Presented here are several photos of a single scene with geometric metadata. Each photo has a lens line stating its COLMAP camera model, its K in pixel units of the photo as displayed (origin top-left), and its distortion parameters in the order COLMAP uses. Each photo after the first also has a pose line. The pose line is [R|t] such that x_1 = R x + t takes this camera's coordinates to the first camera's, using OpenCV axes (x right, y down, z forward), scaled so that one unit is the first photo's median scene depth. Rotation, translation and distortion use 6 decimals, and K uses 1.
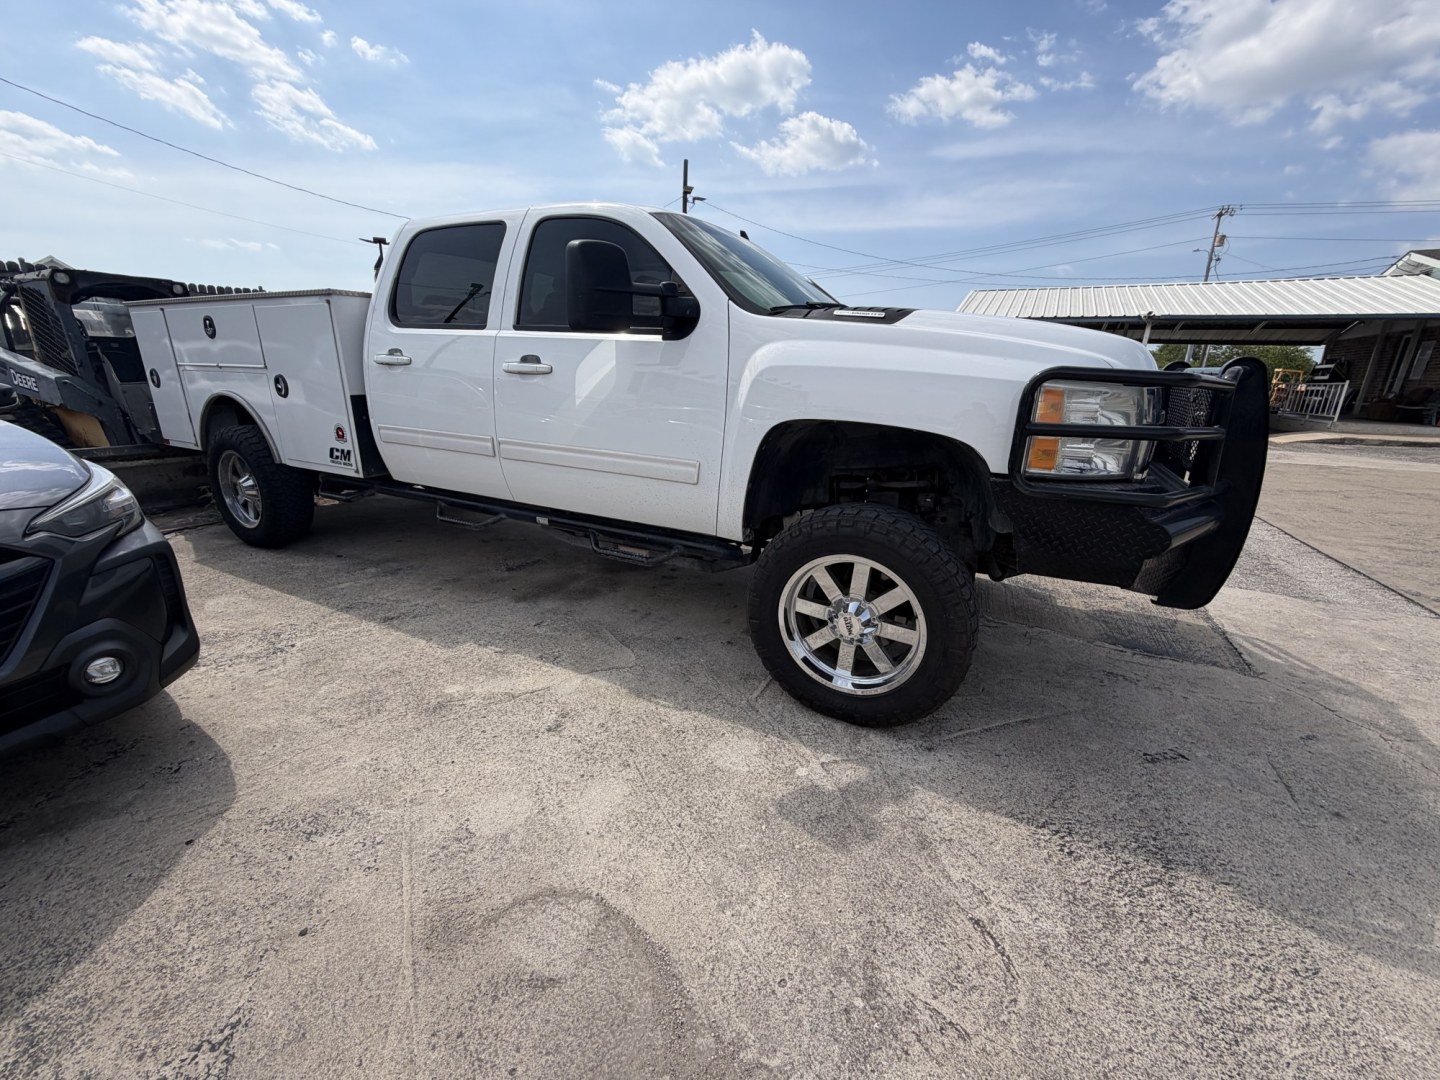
lens RADIAL K [[575.1, 0, 716.7], [0, 575.1, 535.2], [0, 0, 1]] dist [-0.001645, 0.001405]
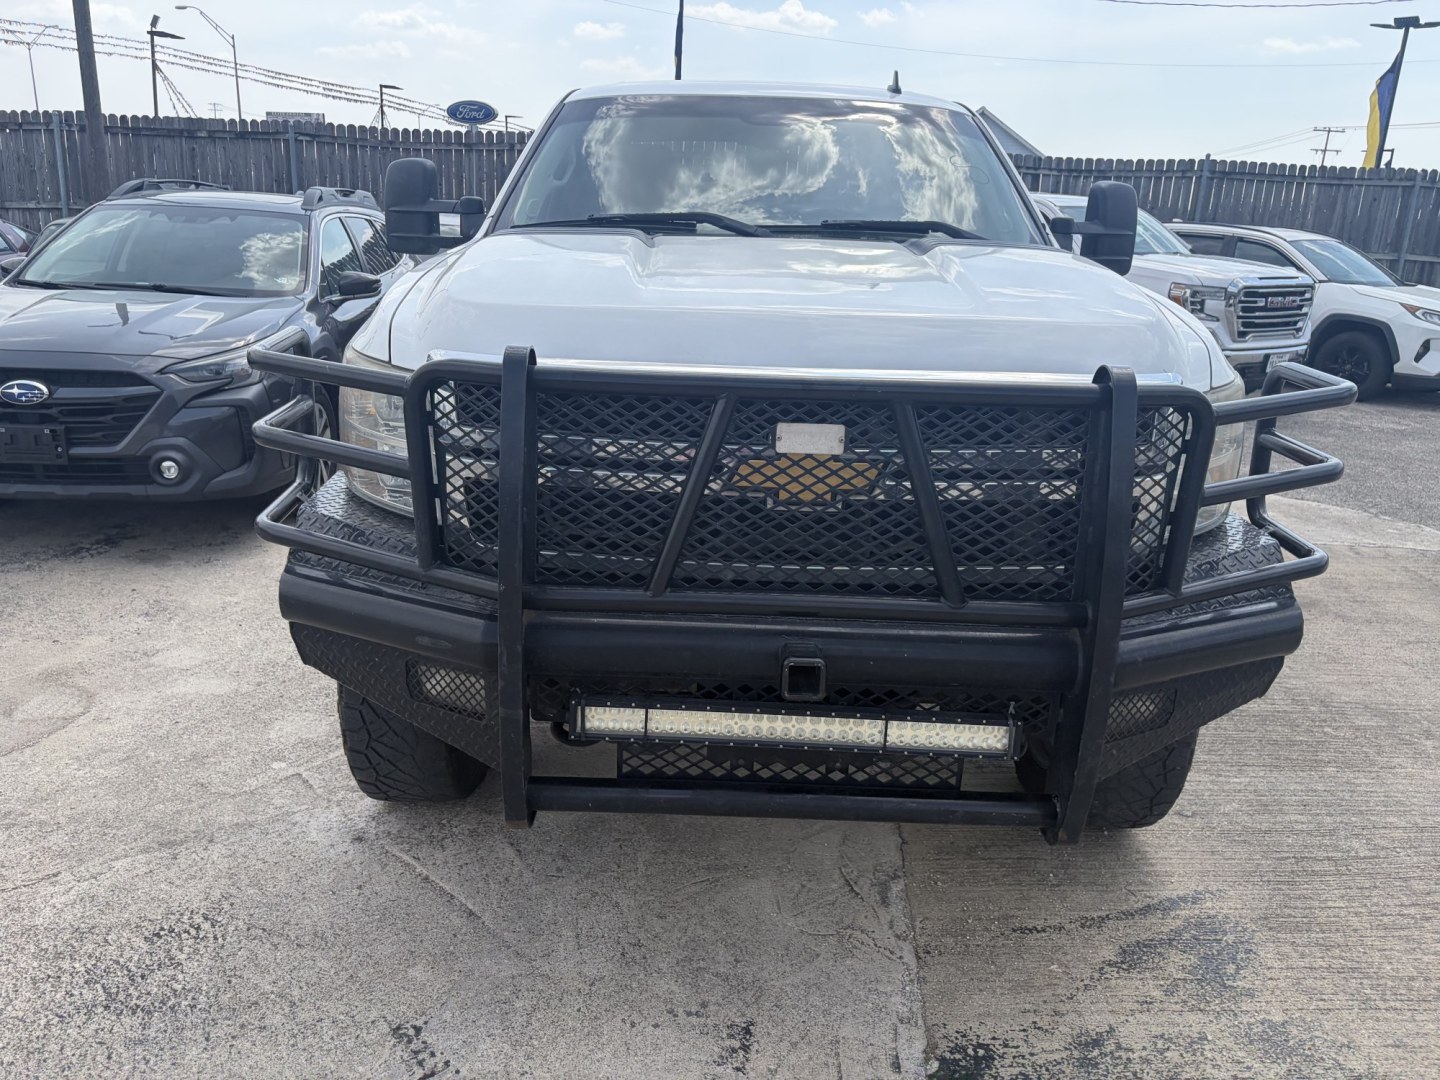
lens RADIAL K [[1084.7, 0, 721.9], [0, 1084.7, 539.5], [0, 0, 1]] dist [0.042381, -0.041050]
pose [[0.469896, 0.253505, -0.845537, 1.517734], [-0.279401, 0.951340, 0.129953, -0.268004], [0.837337, 0.175179, 0.517861, 0.556798]]
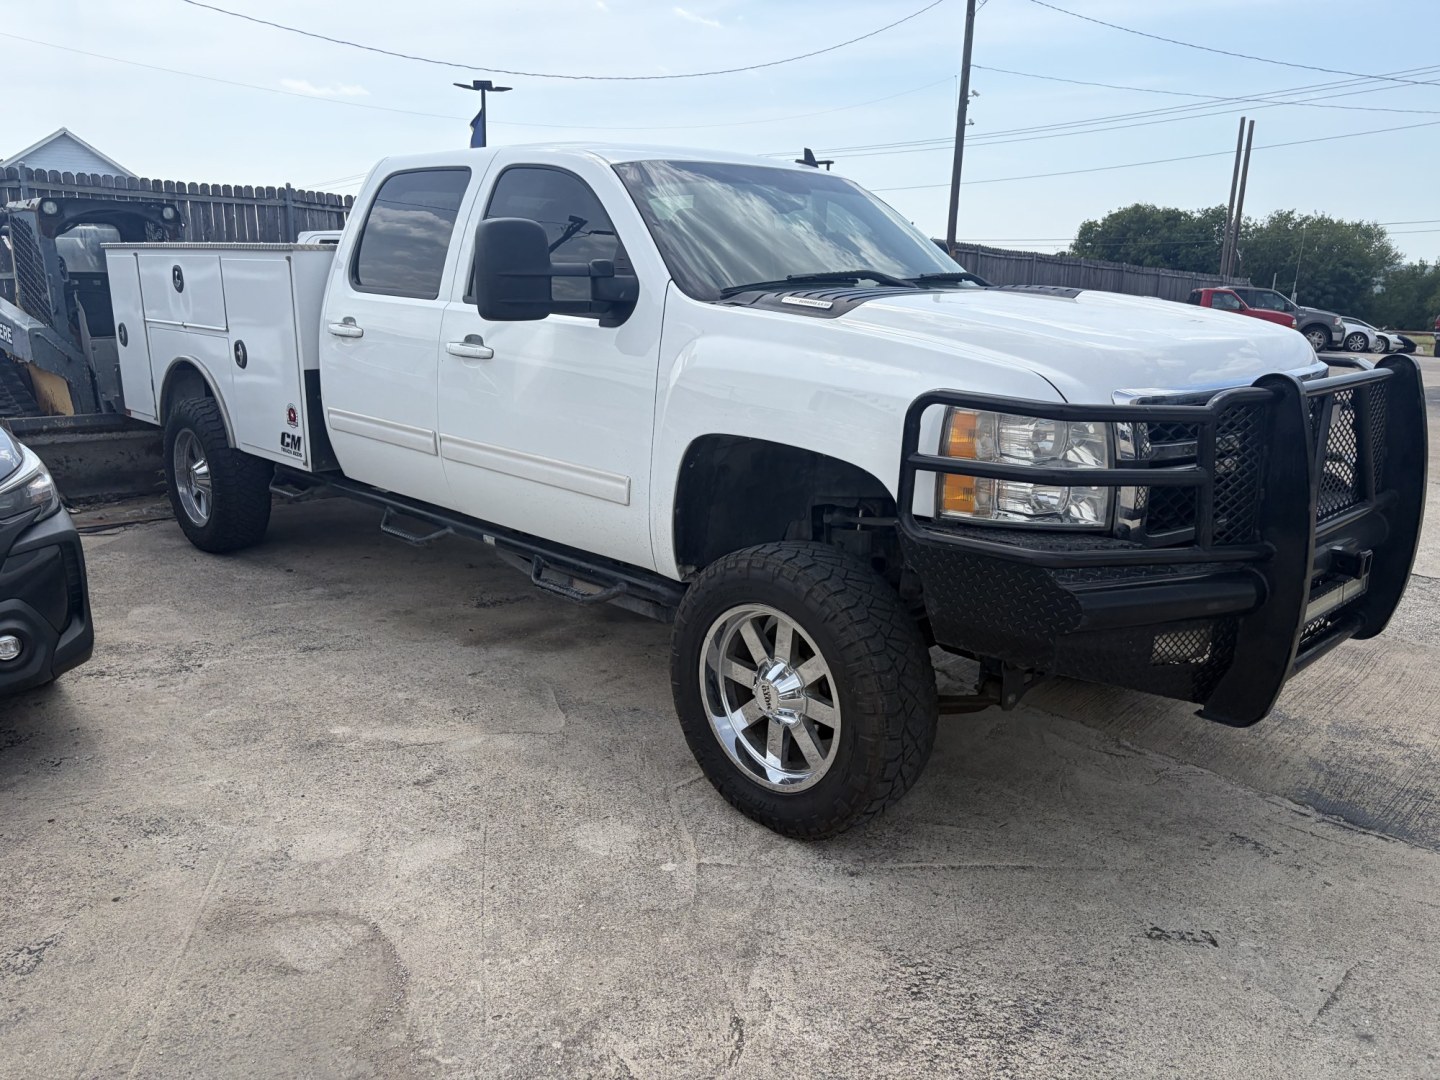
lens RADIAL K [[1084.7, 0, 720.5], [0, 1084.7, 529.8], [0, 0, 1]] dist [0.042381, -0.041050]
pose [[0.955663, 0.065686, -0.287042, 0.538053], [-0.082494, 0.995490, -0.046846, 0.005606], [0.282670, 0.068448, 0.956772, -0.408890]]
